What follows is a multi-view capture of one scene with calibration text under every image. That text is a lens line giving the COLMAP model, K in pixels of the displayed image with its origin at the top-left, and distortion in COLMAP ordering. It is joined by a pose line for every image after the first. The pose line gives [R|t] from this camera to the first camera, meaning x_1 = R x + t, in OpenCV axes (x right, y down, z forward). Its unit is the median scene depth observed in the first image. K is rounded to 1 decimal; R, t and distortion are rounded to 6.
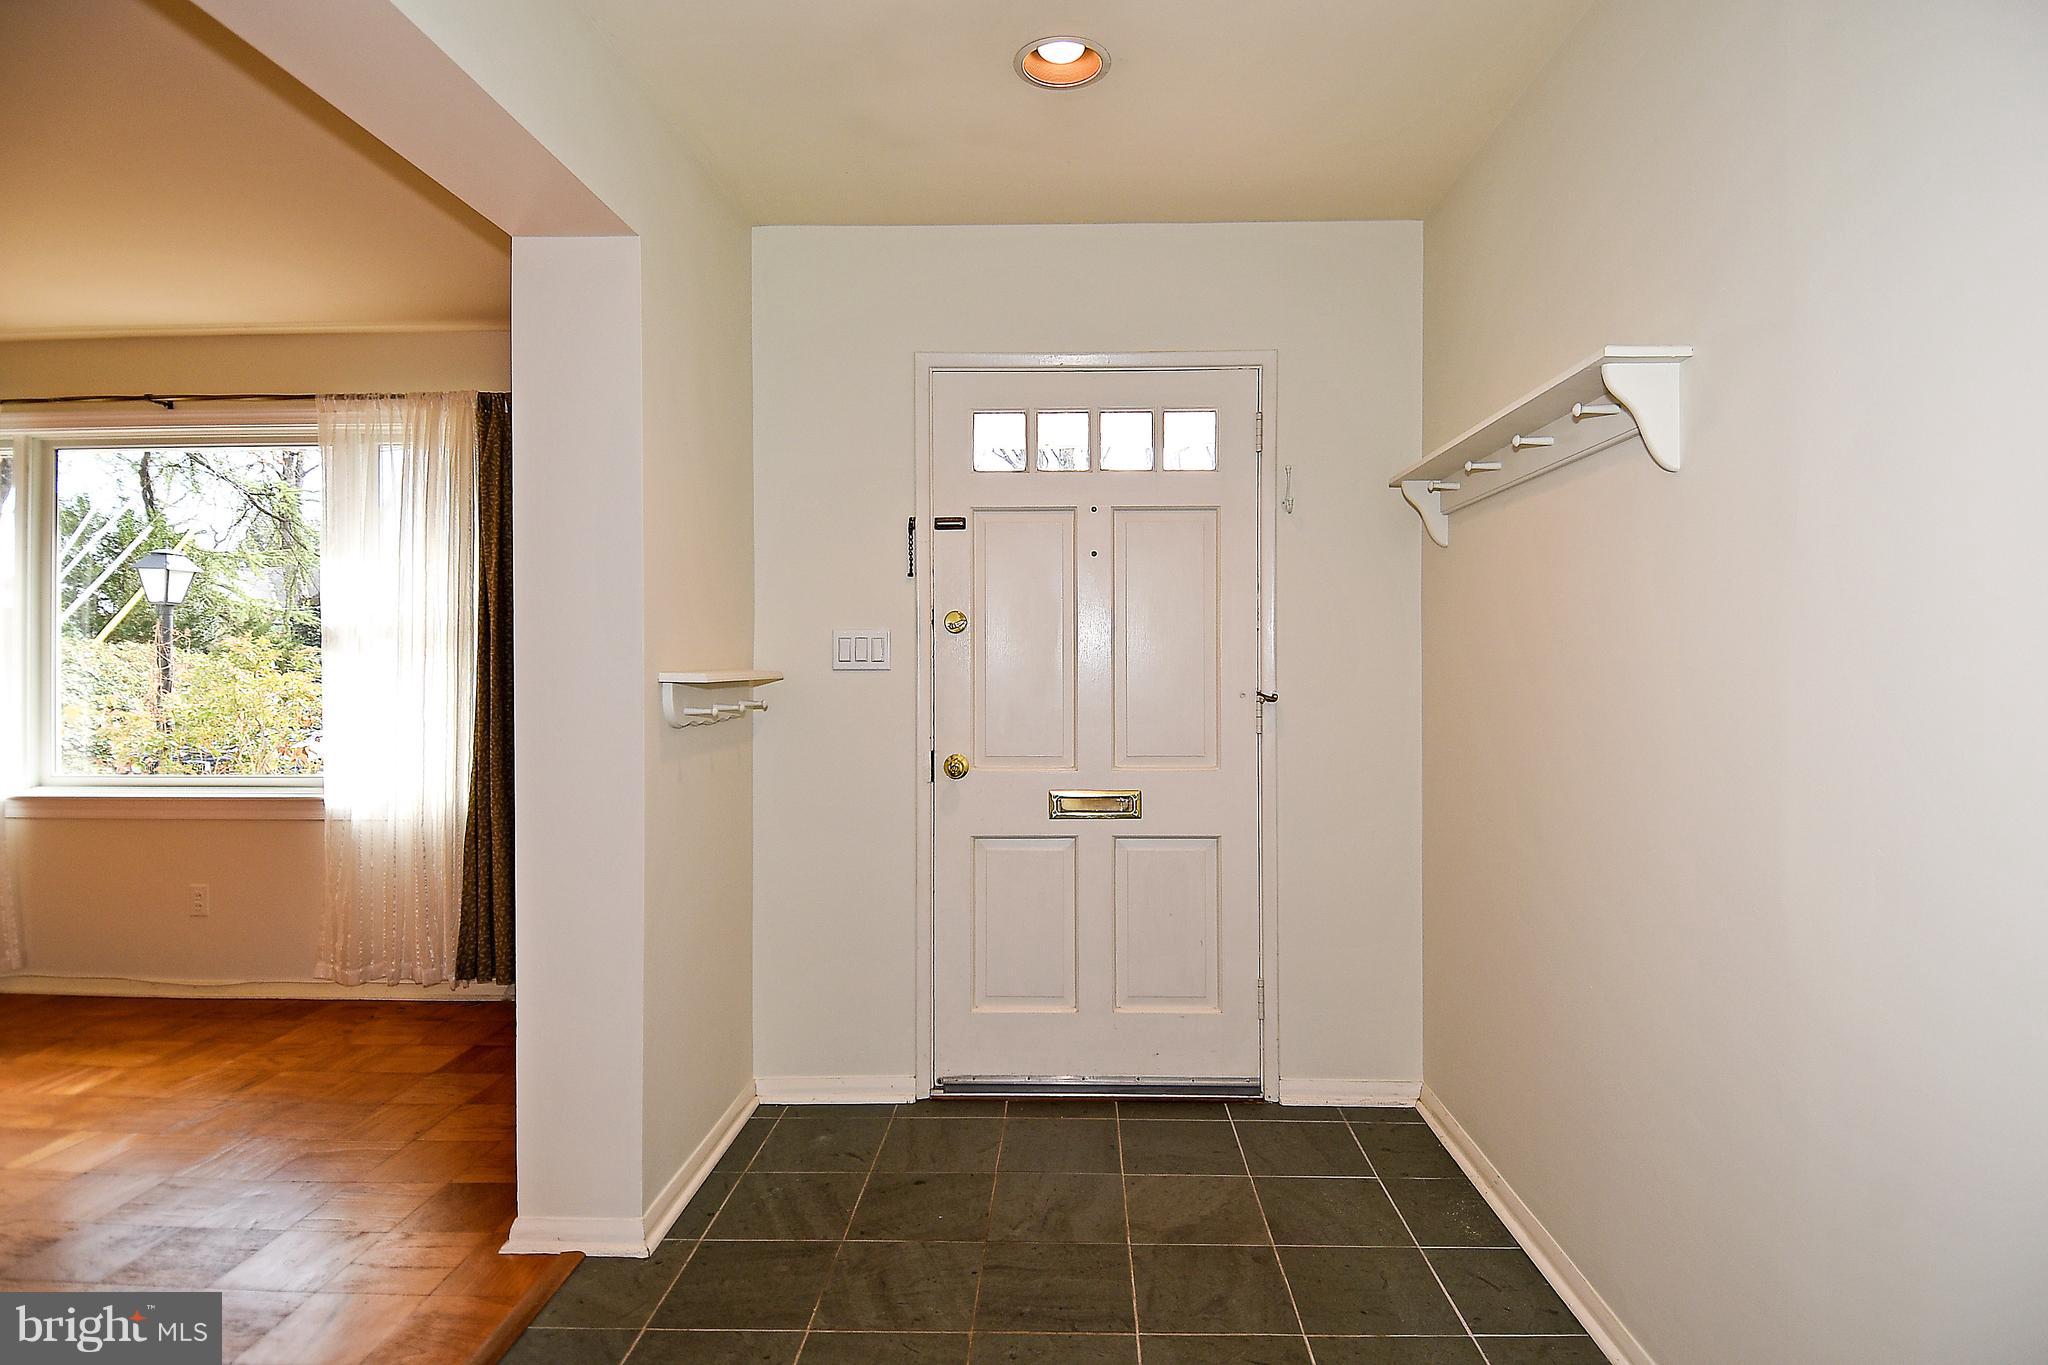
lens RADIAL K [[1096.5, 0, 1053.7], [0, 1096.5, 657.9], [0, 0, 1]] dist [0.035091, -0.044495]
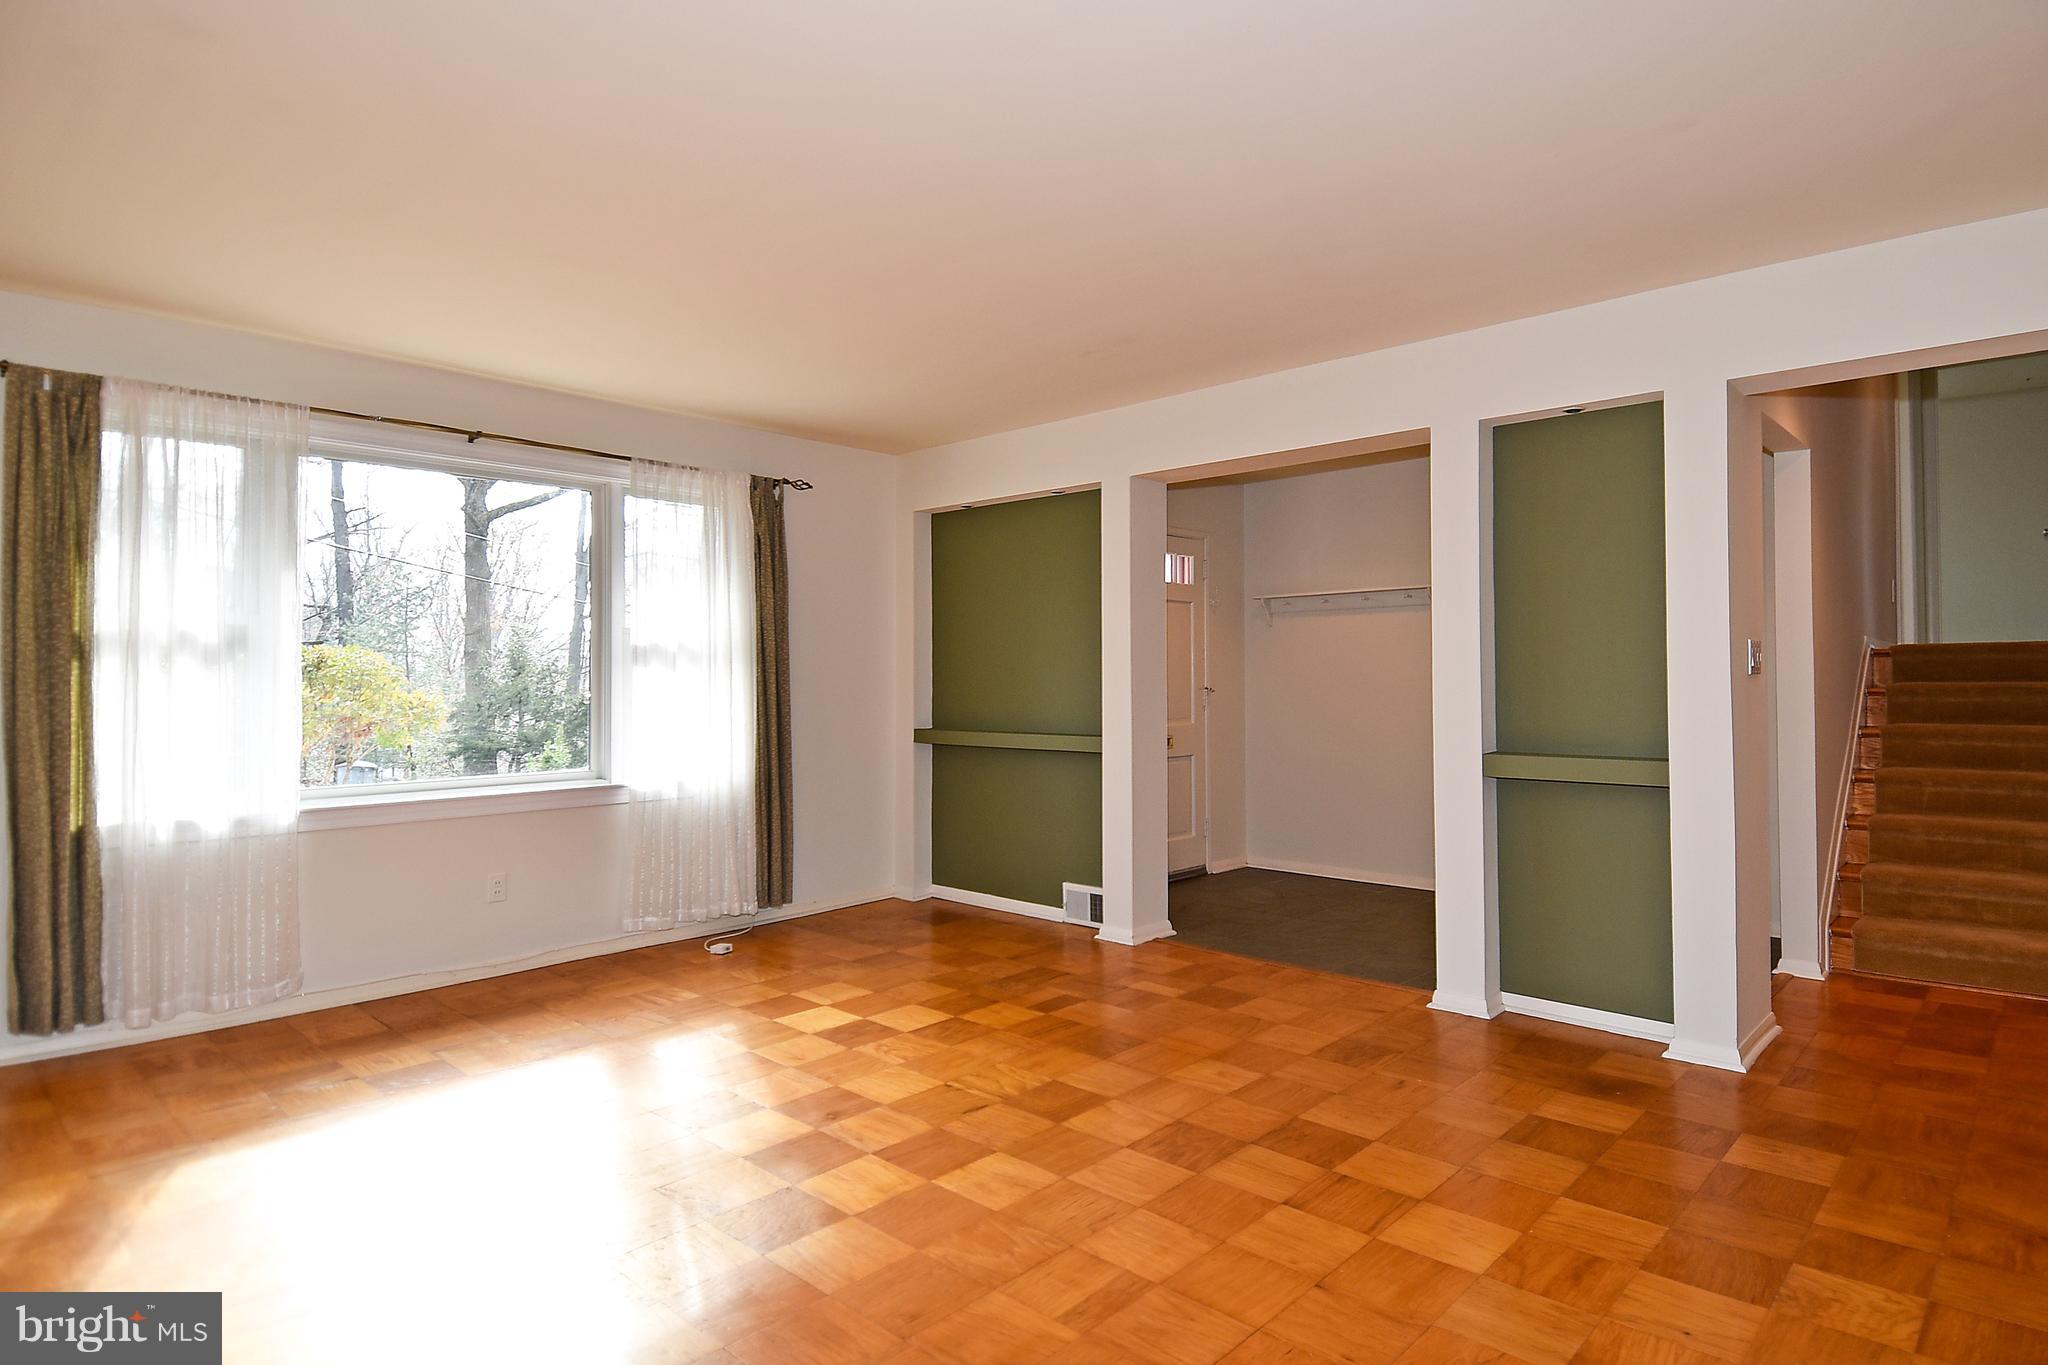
lens RADIAL K [[1108.2, 0, 1100.0], [0, 1108.2, 648.9], [0, 0, 1]] dist [0.053923, -0.048217]
pose [[0.640684, 0.018561, 0.767580, -1.625768], [-0.000820, 0.999724, -0.023491, 0.007041], [-0.767804, 0.014421, 0.640522, -0.257094]]
